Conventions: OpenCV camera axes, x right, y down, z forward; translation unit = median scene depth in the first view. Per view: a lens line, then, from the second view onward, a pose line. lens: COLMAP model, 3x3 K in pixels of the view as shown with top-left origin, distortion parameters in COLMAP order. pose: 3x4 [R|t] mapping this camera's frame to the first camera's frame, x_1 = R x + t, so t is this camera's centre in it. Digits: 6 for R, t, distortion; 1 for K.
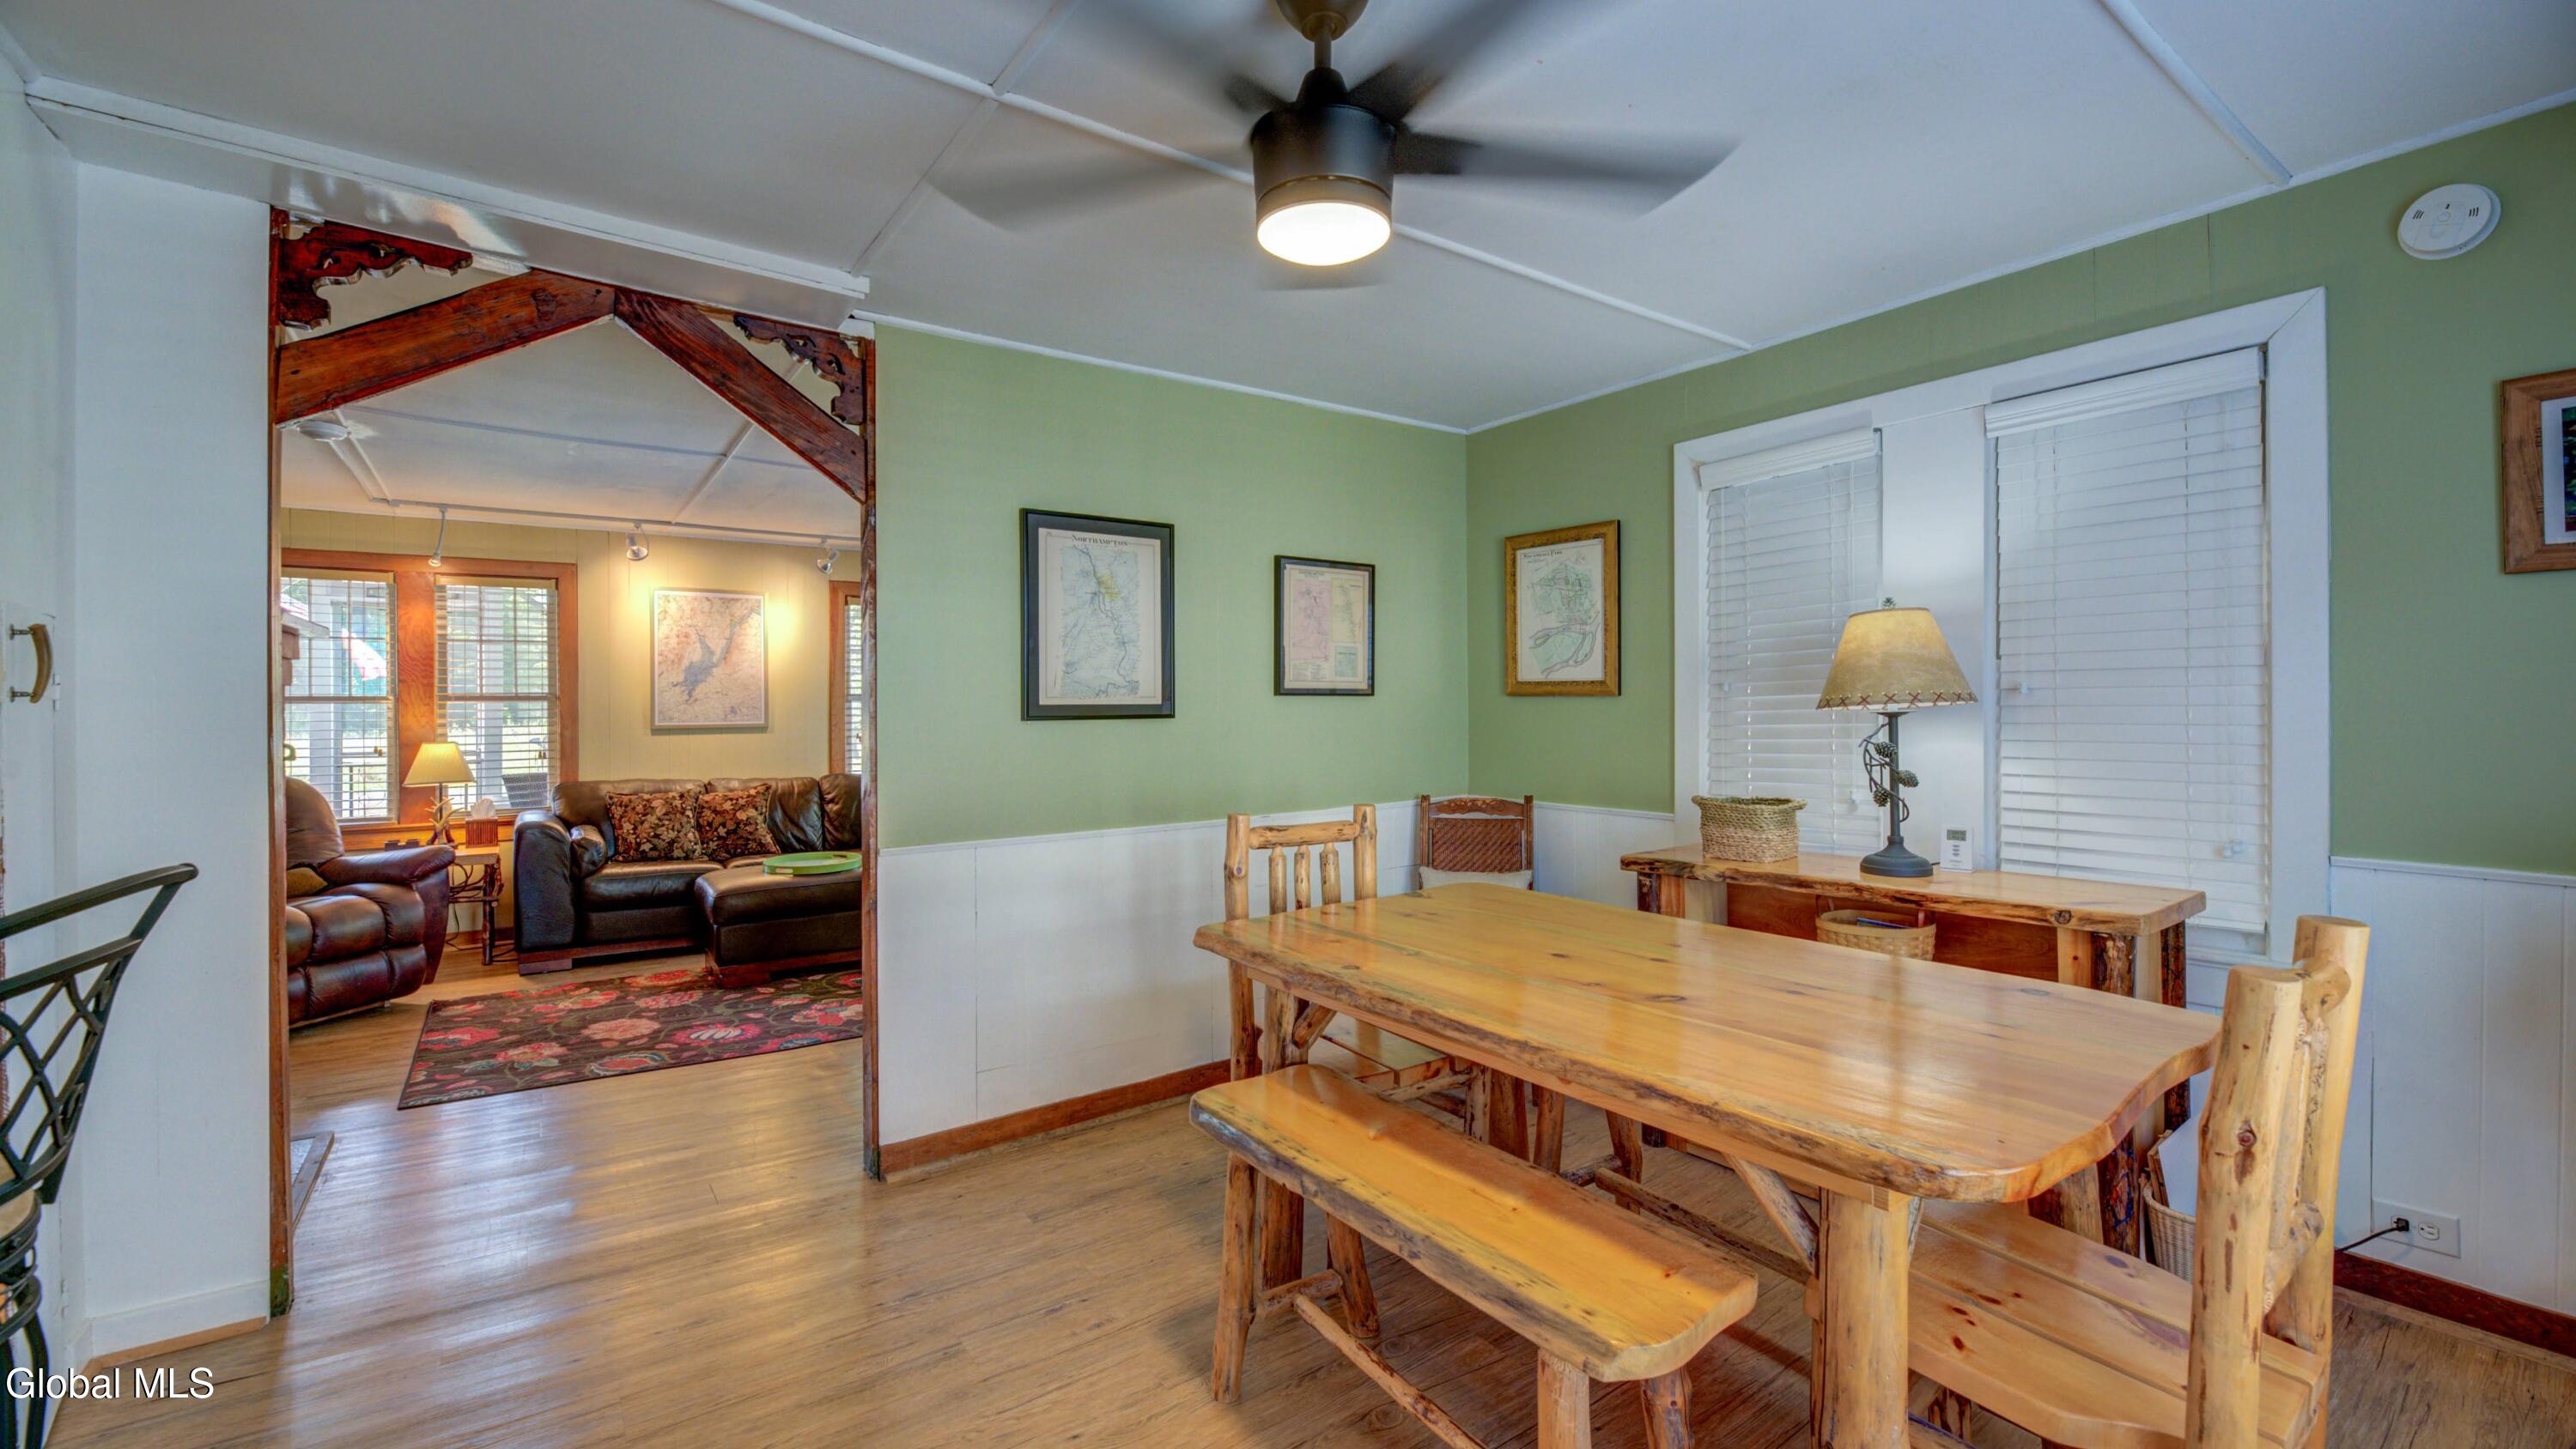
lens RADIAL K [[1065.5, 0, 1280.5], [0, 1065.5, 706.7], [0, 0, 1]] dist [-0.001651, -0.000340]
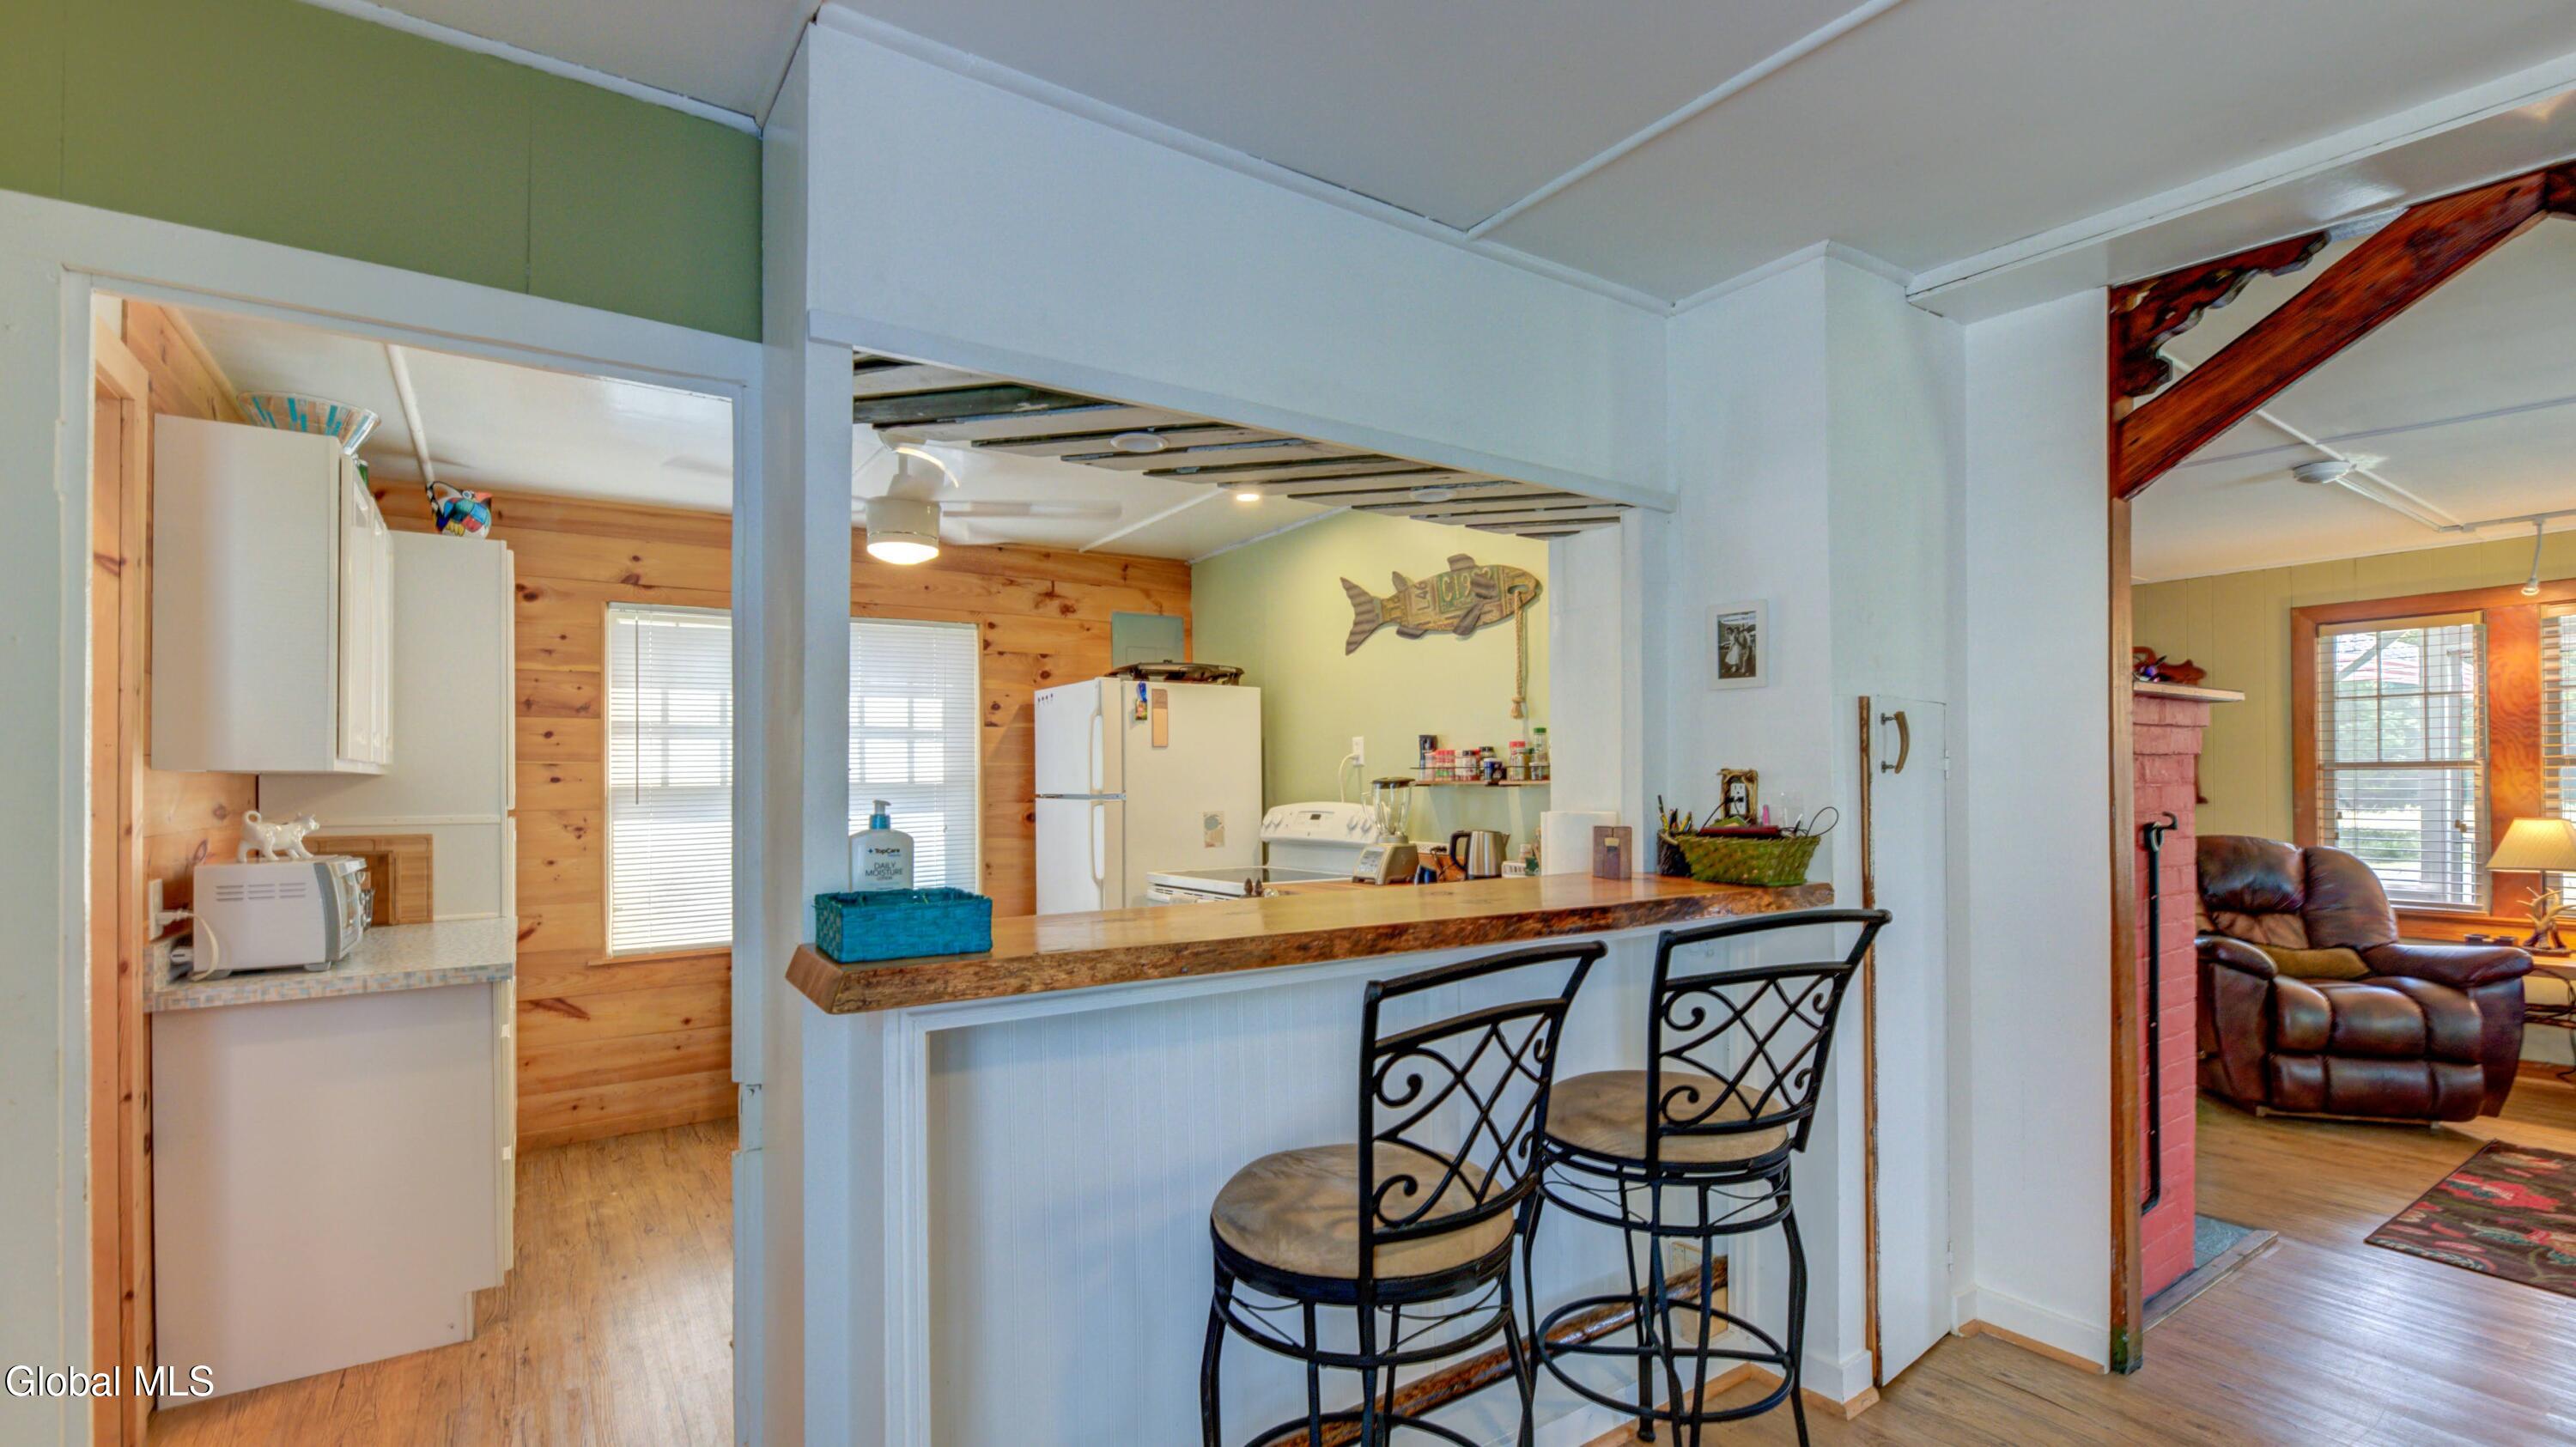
lens RADIAL K [[1122.2, 0, 1284.3], [0, 1122.2, 778.6], [0, 0, 1]] dist [0.001147, 0.000274]
pose [[-0.018030, 0.000357, -0.999837, 0.066549], [0.004677, 0.999989, 0.000273, -0.000410], [0.999827, -0.004671, -0.018031, 0.099965]]
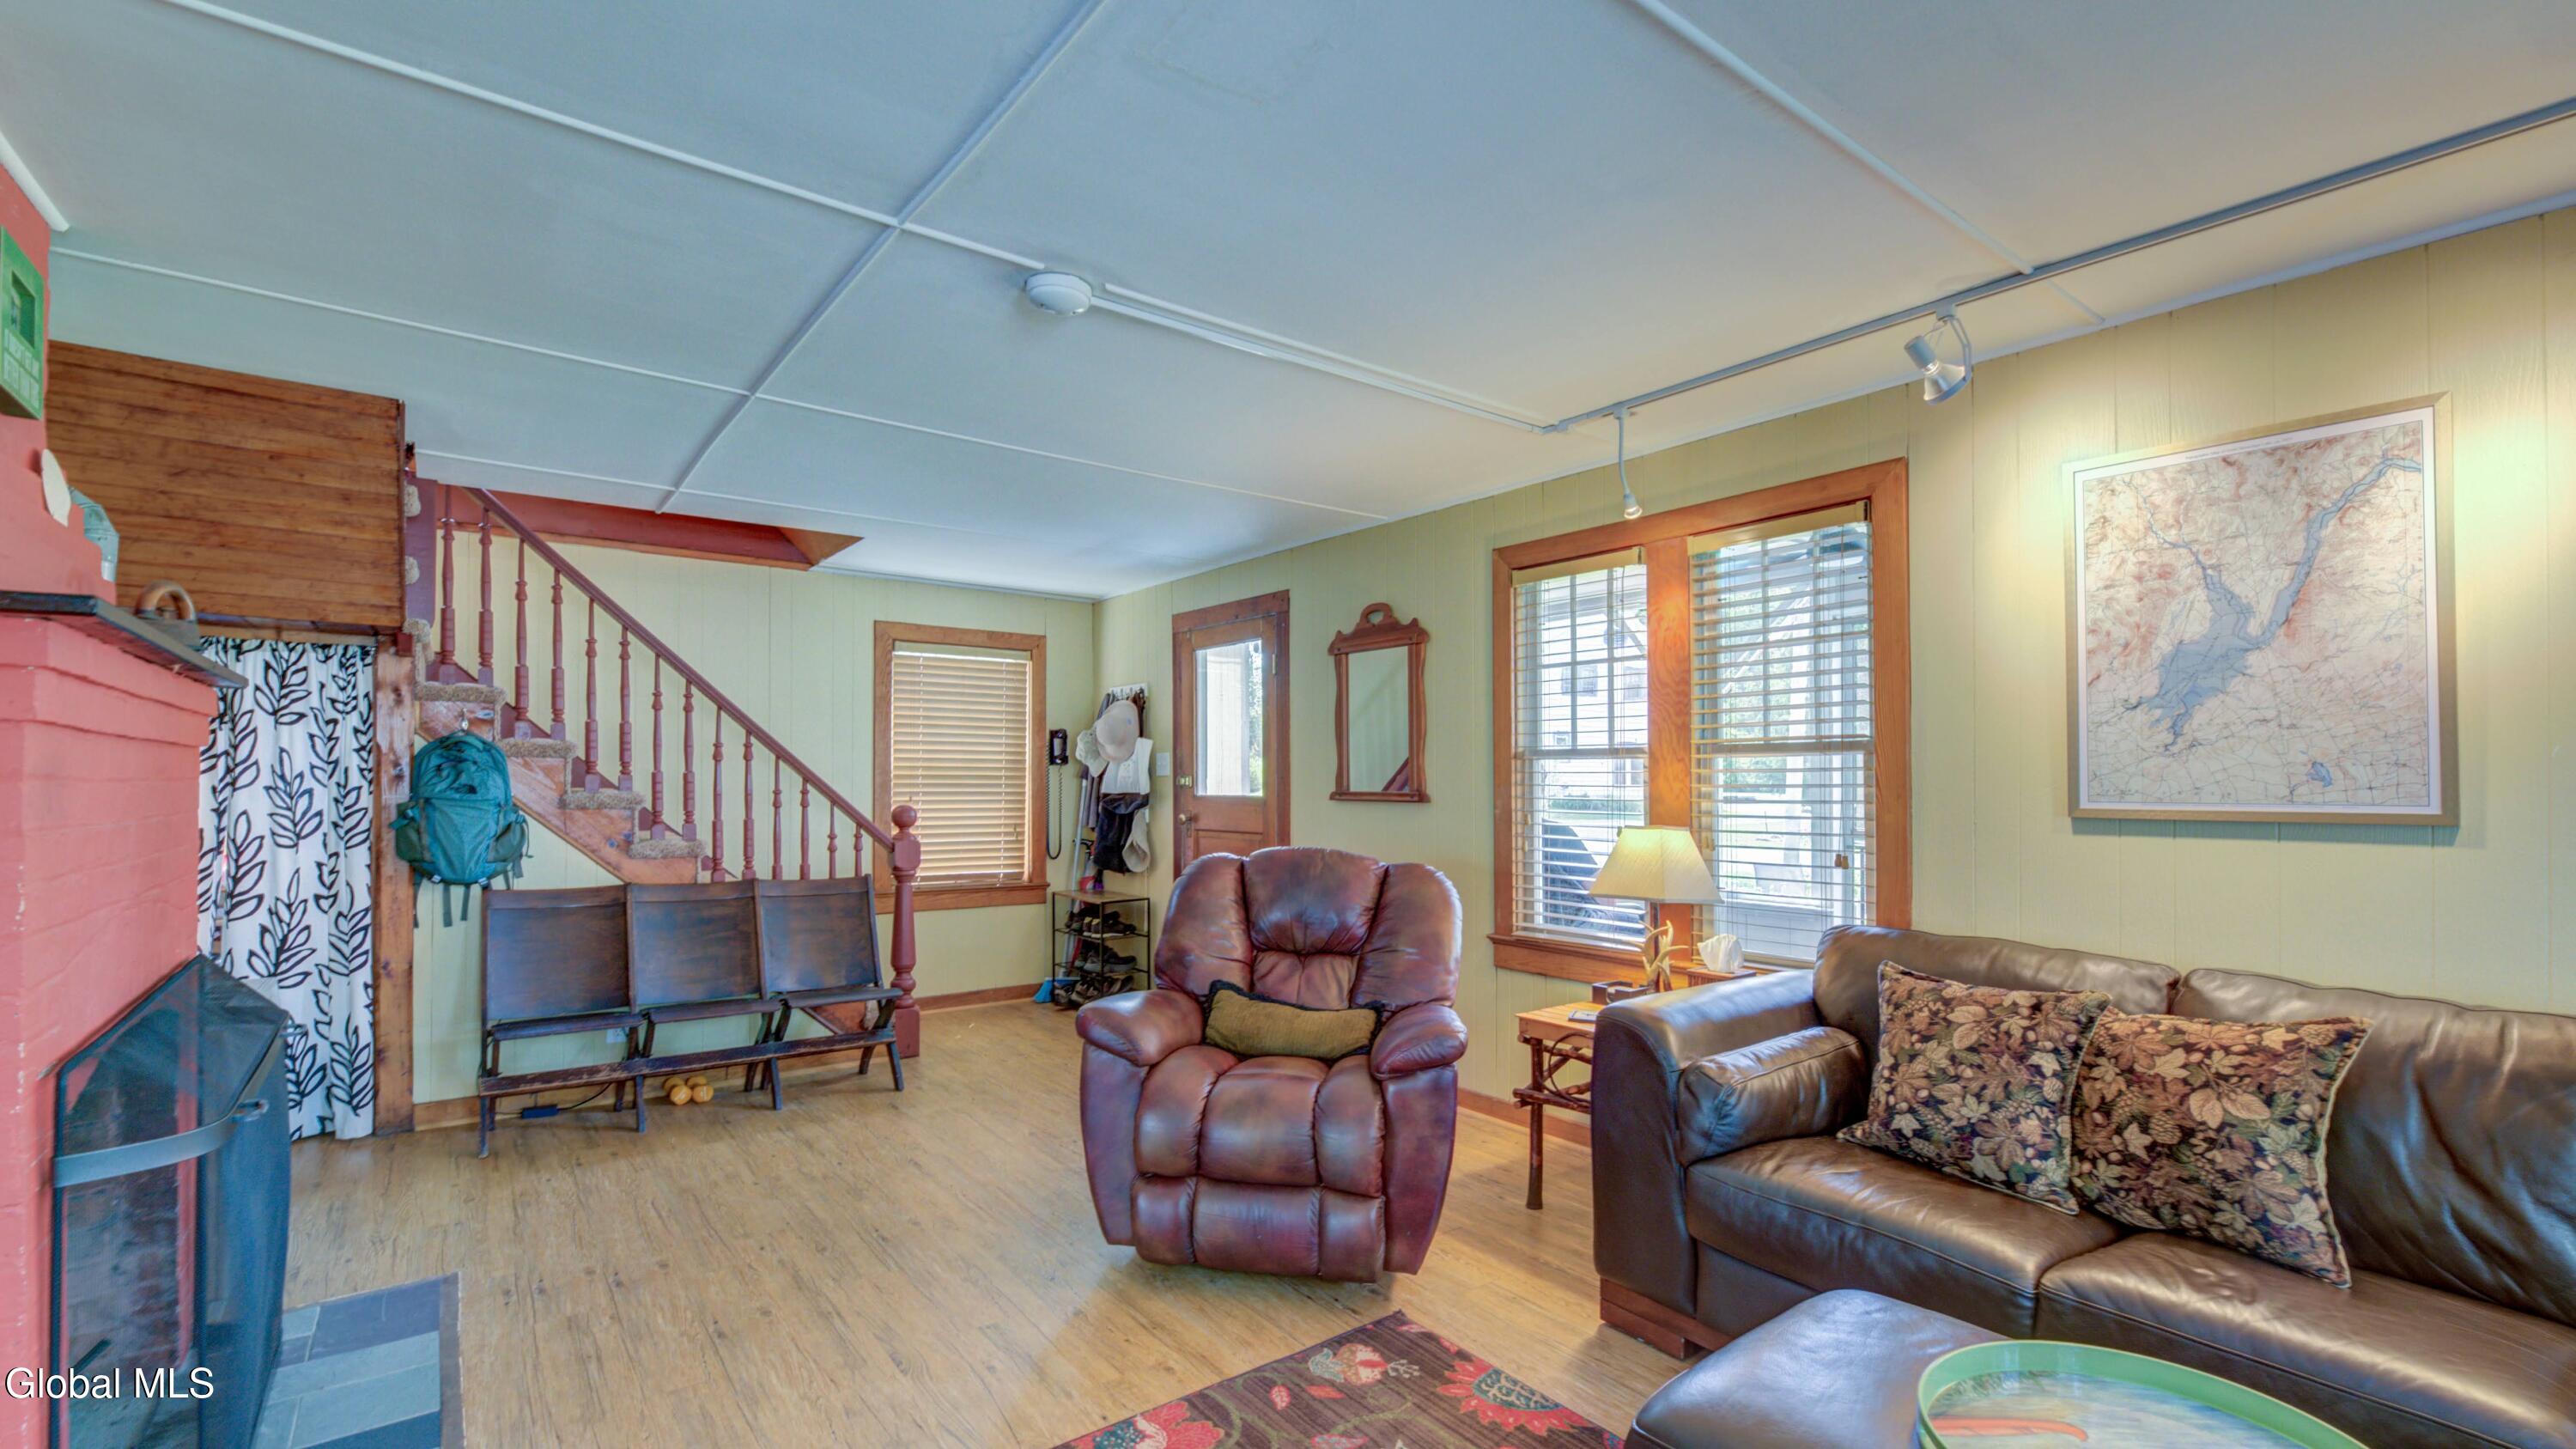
lens RADIAL K [[1091.0, 0, 1281.2], [0, 1091.0, 760.1], [0, 0, 1]] dist [-0.000098, -0.000024]
pose [[0.026686, -0.005854, -0.999627, -0.243185], [0.000812, 0.999983, -0.005834, 0.001696], [0.999644, -0.000656, 0.026690, 0.909885]]
